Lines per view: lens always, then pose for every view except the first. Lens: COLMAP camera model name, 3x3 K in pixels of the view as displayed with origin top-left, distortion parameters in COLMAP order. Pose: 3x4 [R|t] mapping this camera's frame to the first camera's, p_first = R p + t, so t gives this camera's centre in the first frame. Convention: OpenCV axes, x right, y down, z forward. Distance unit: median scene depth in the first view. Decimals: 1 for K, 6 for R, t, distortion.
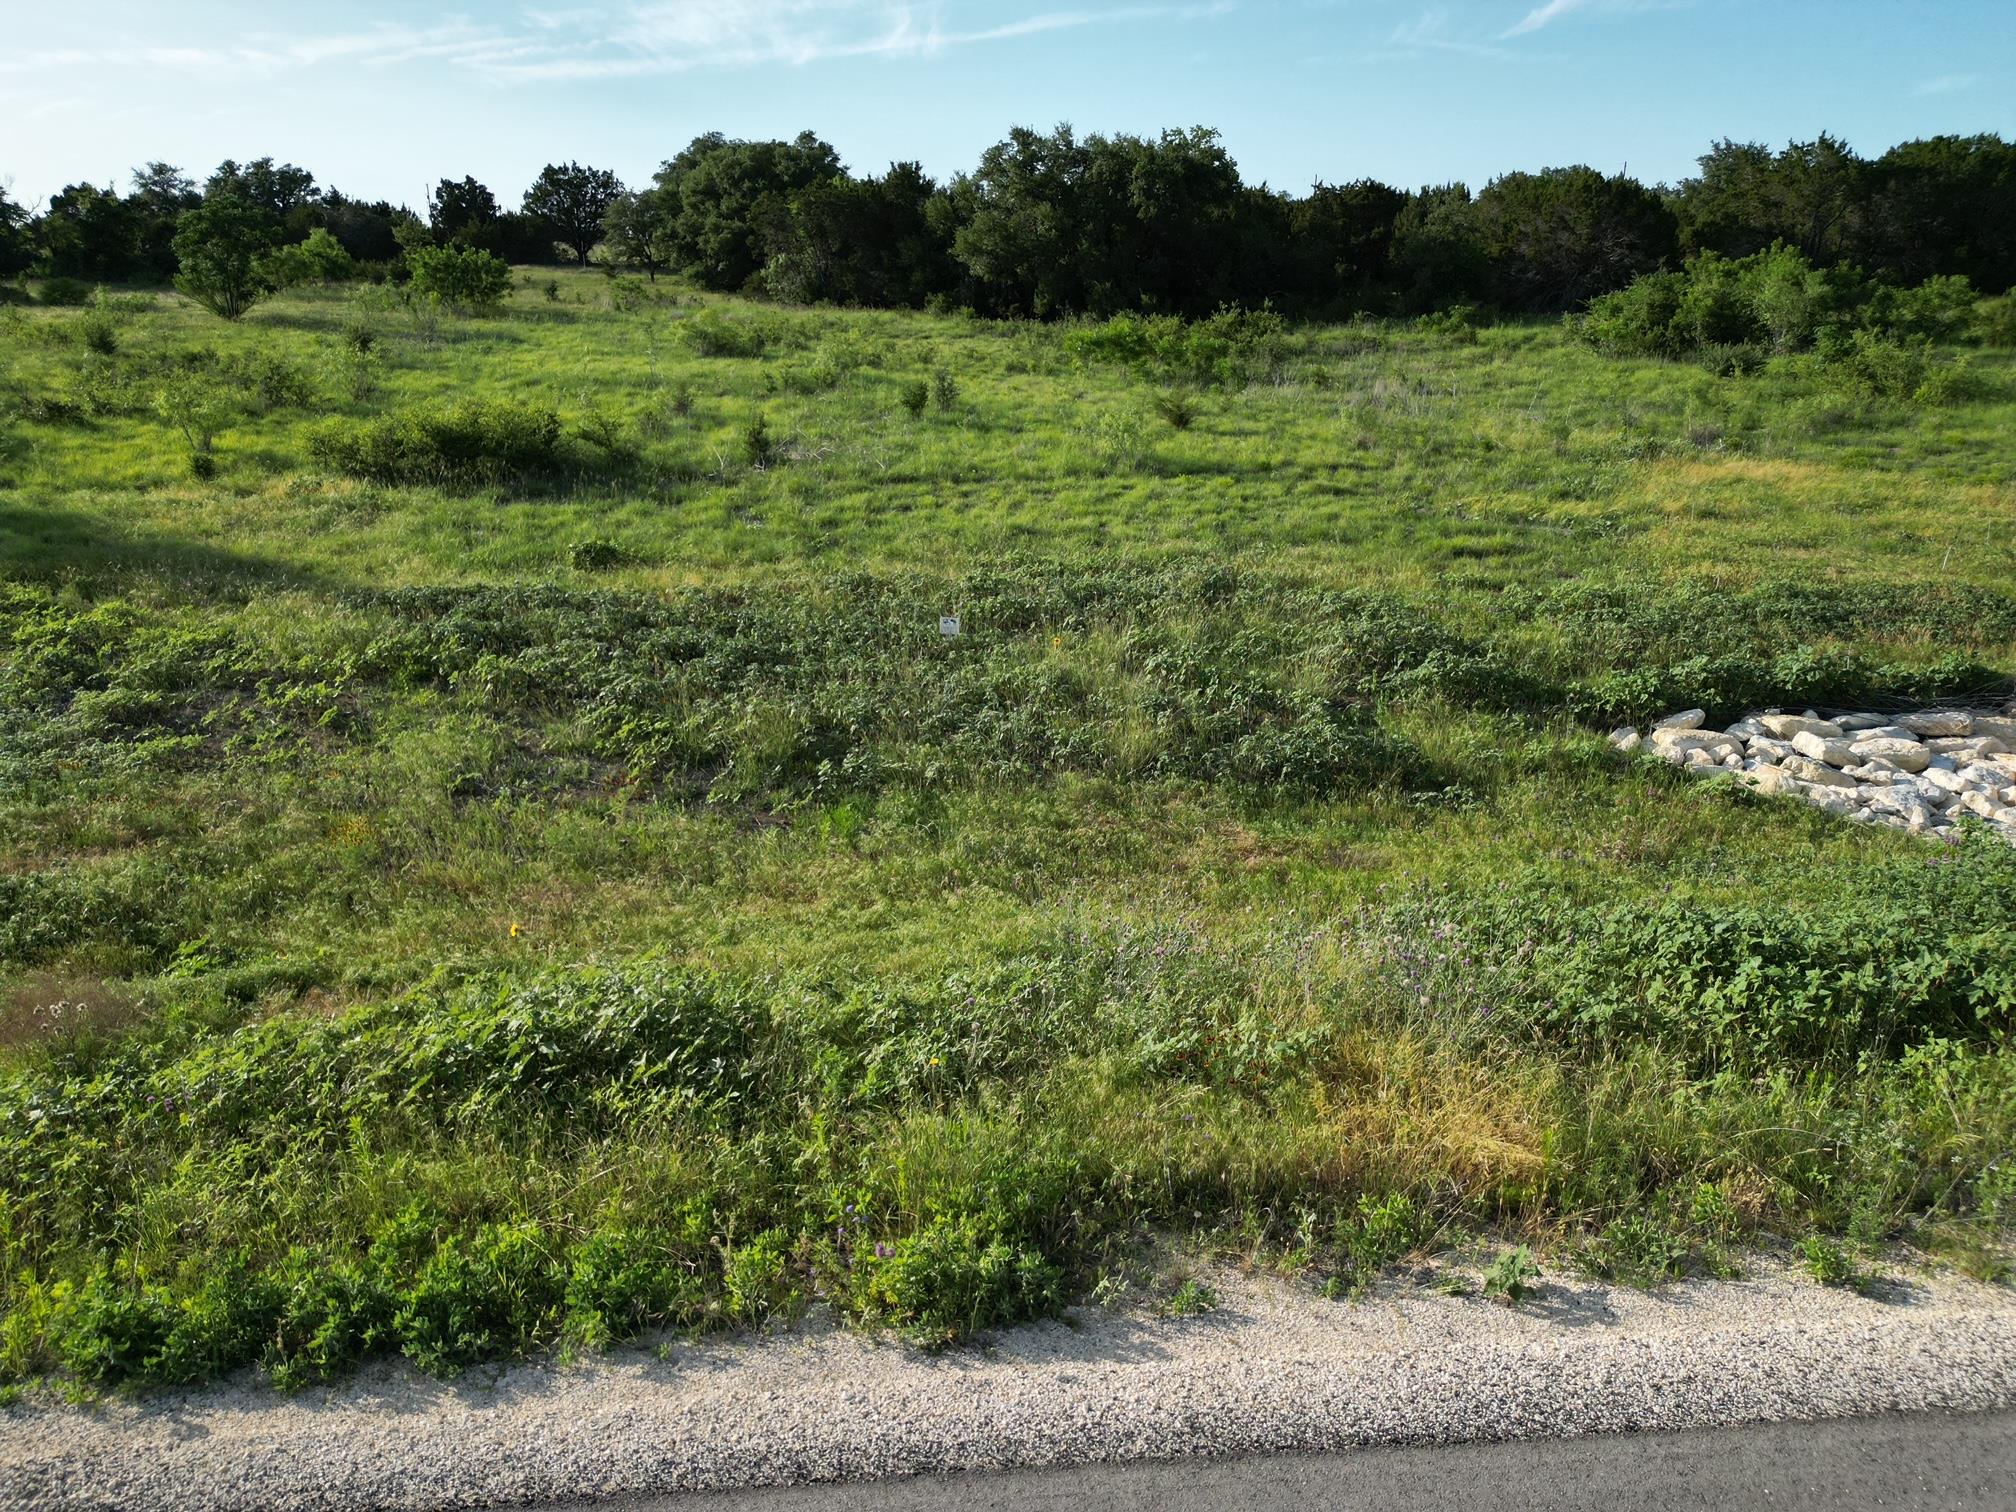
lens RADIAL K [[1438.4, 0, 1008.0], [0, 1438.4, 756.0], [0, 0, 1]] dist [0.075721, -0.076255]
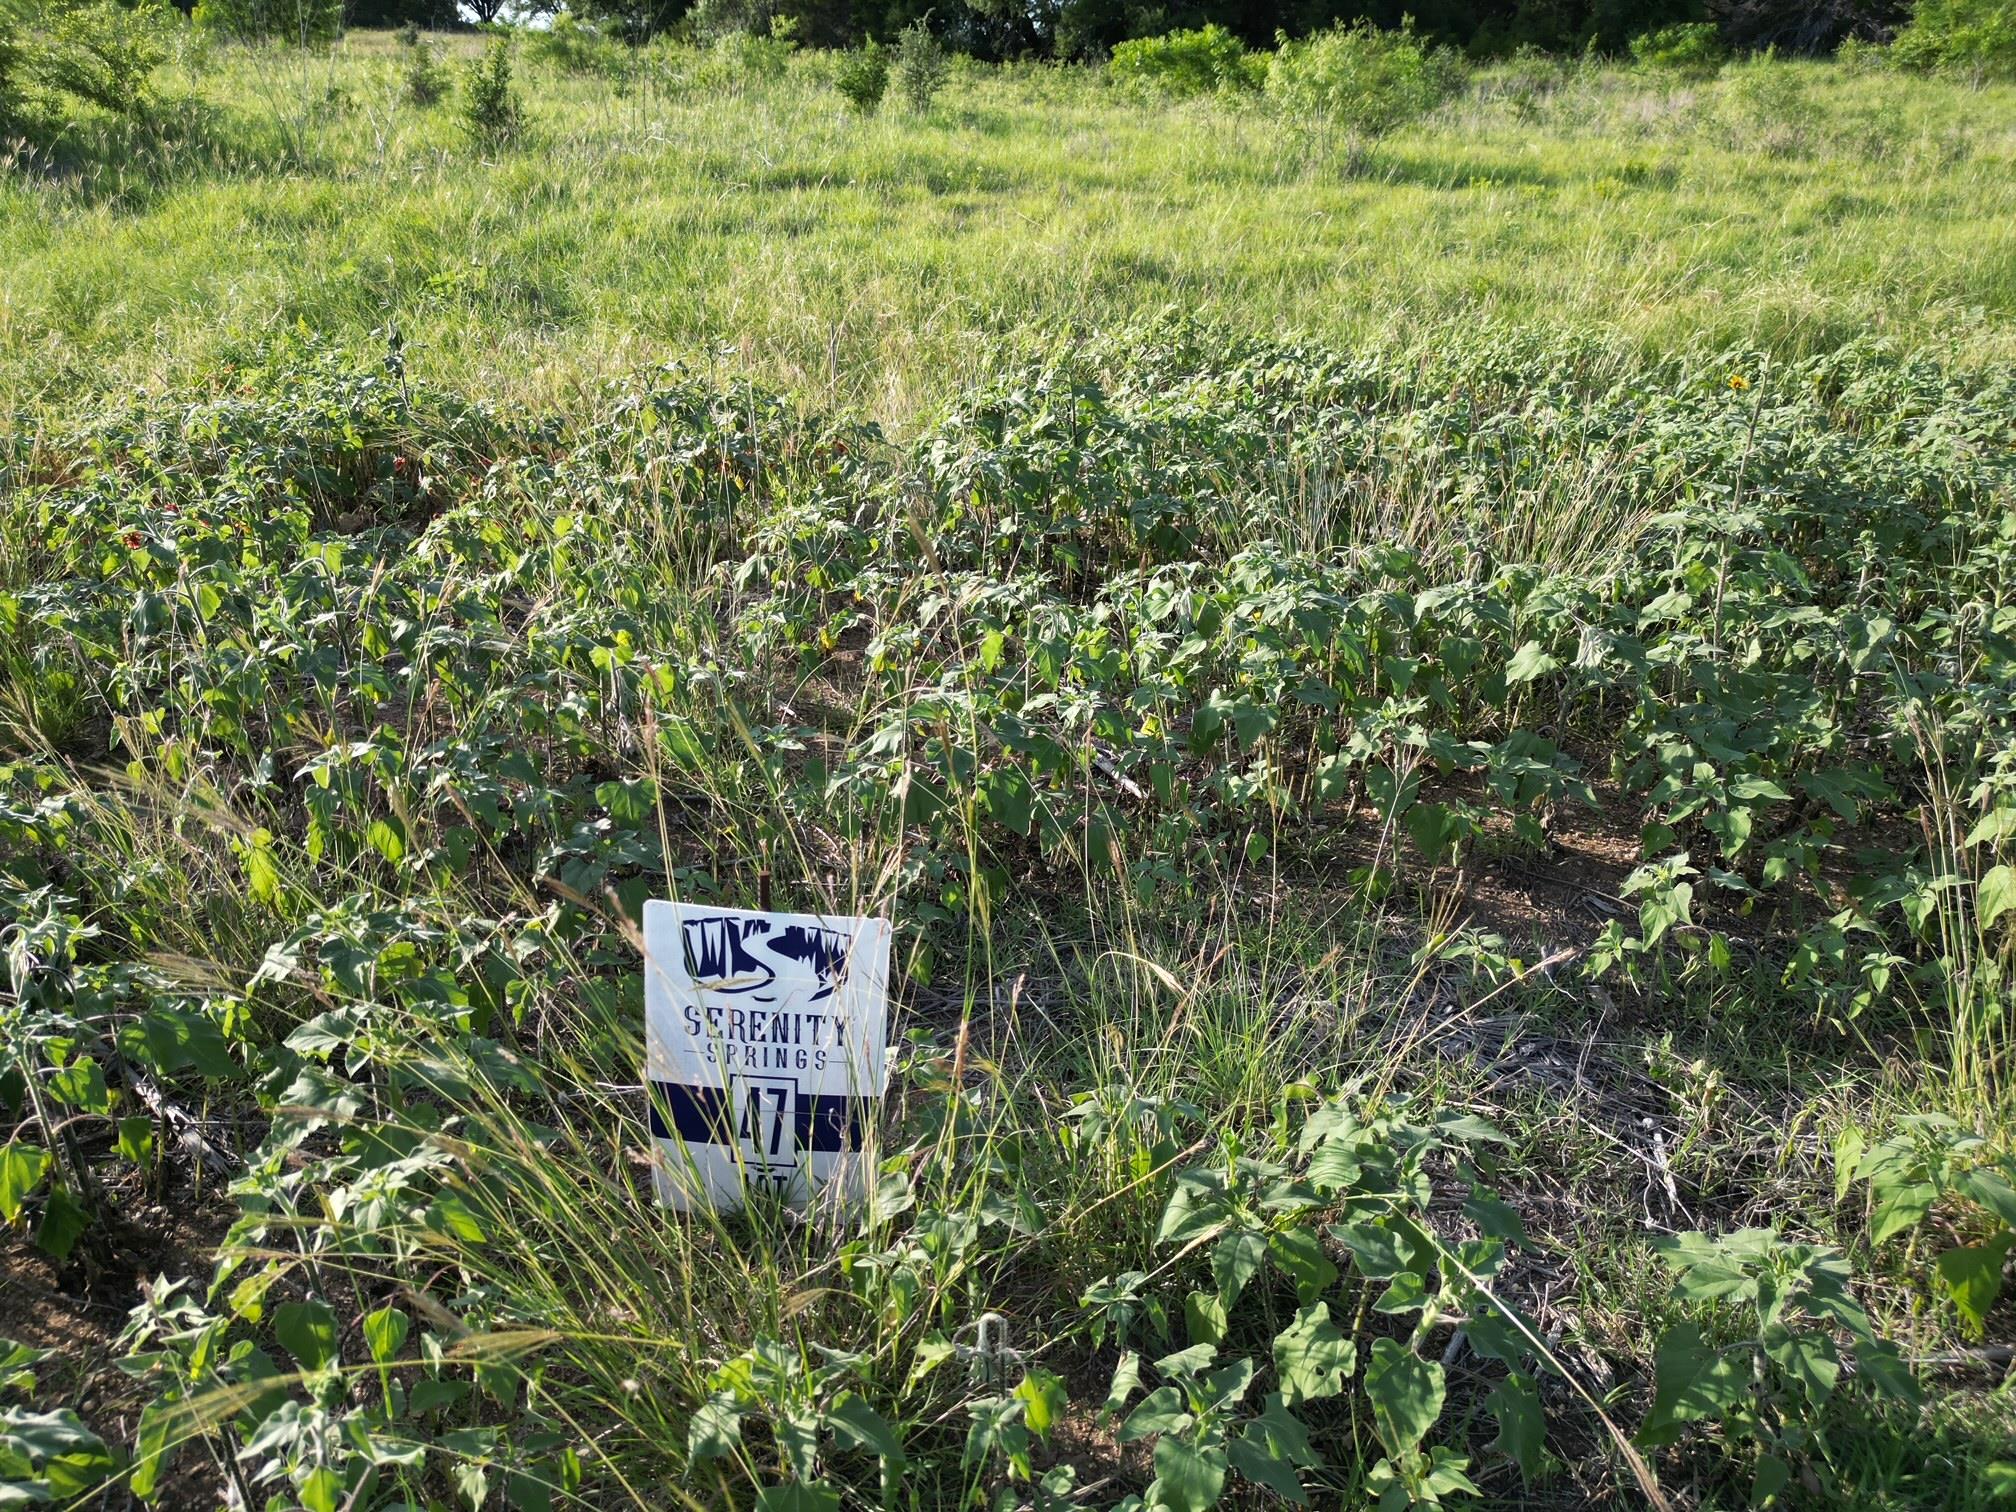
lens RADIAL K [[1438.4, 0, 1008.0], [0, 1438.4, 756.0], [0, 0, 1]] dist [0.075721, -0.076255]
pose [[0.999964, 0.006001, 0.005965, -0.006395], [-0.006554, 0.995224, 0.097394, -0.025655], [-0.005352, -0.097429, 0.995228, 0.211180]]
